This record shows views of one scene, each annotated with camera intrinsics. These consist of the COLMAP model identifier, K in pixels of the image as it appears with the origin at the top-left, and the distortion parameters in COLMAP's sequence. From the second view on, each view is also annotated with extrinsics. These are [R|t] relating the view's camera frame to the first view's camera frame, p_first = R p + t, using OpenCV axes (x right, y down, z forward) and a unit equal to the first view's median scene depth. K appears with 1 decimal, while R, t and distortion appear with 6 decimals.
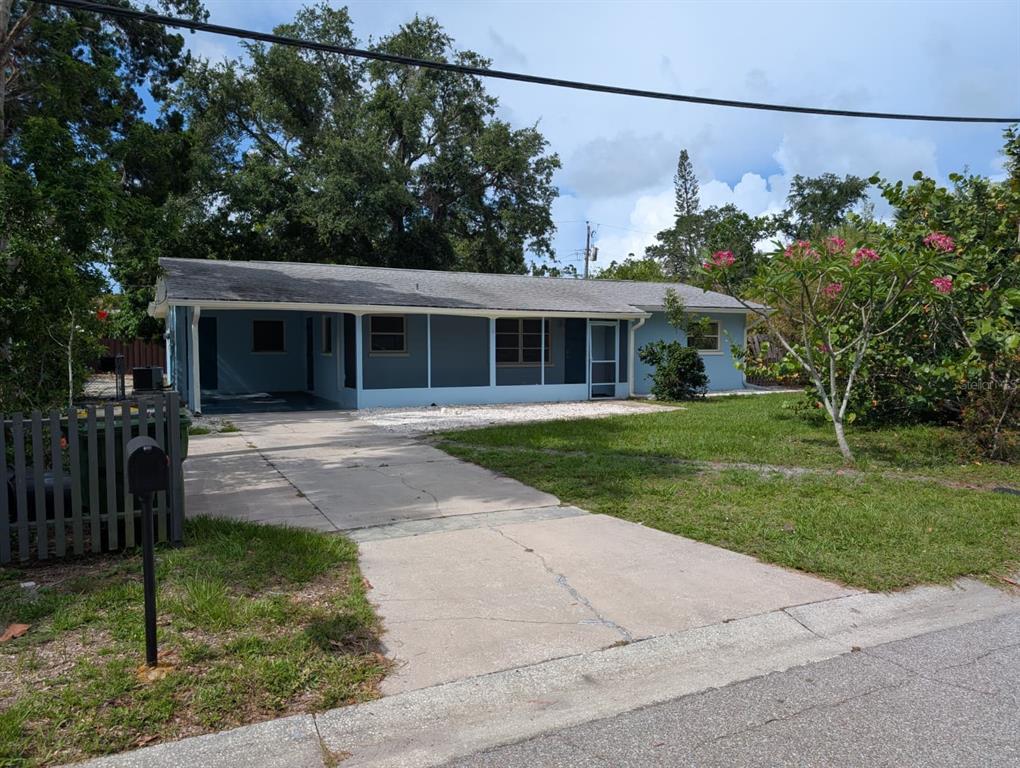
lens RADIAL K [[736.6, 0, 510.8], [0, 736.6, 385.0], [0, 0, 1]] dist [0.001214, -0.008551]
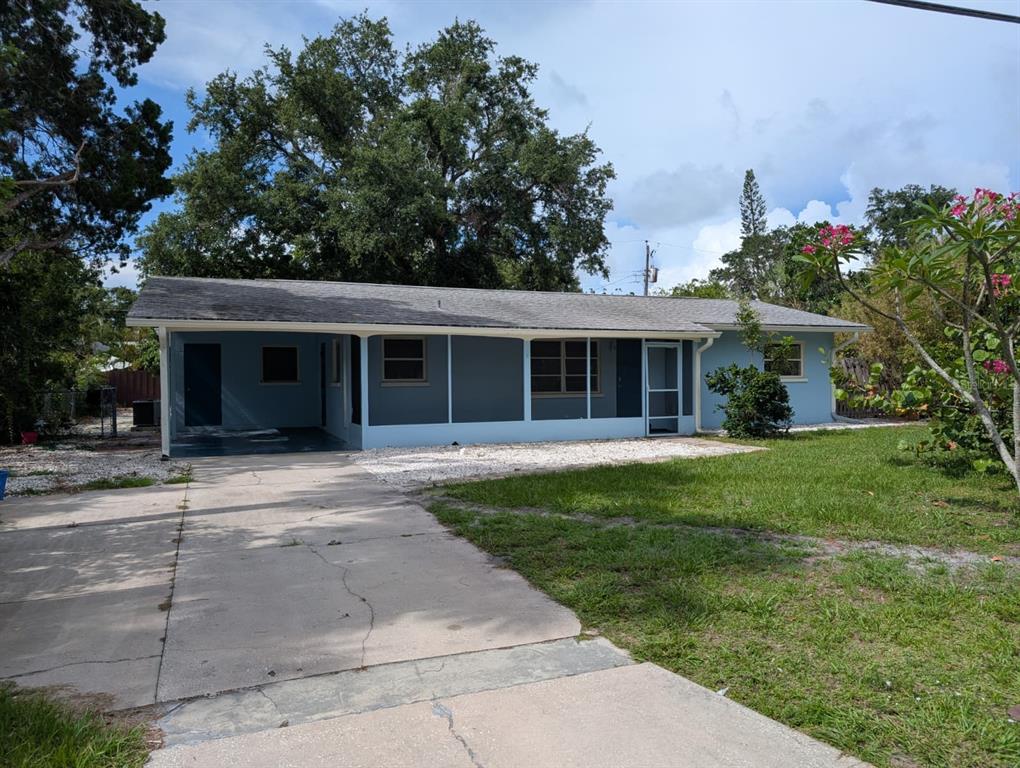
lens RADIAL K [[736.6, 0, 512.2], [0, 736.6, 388.1], [0, 0, 1]] dist [0.001214, -0.008551]
pose [[0.996585, -0.006917, -0.082277, 0.024835], [0.003878, 0.999306, -0.037041, -0.004533], [0.082476, 0.036596, 0.995921, 0.159627]]
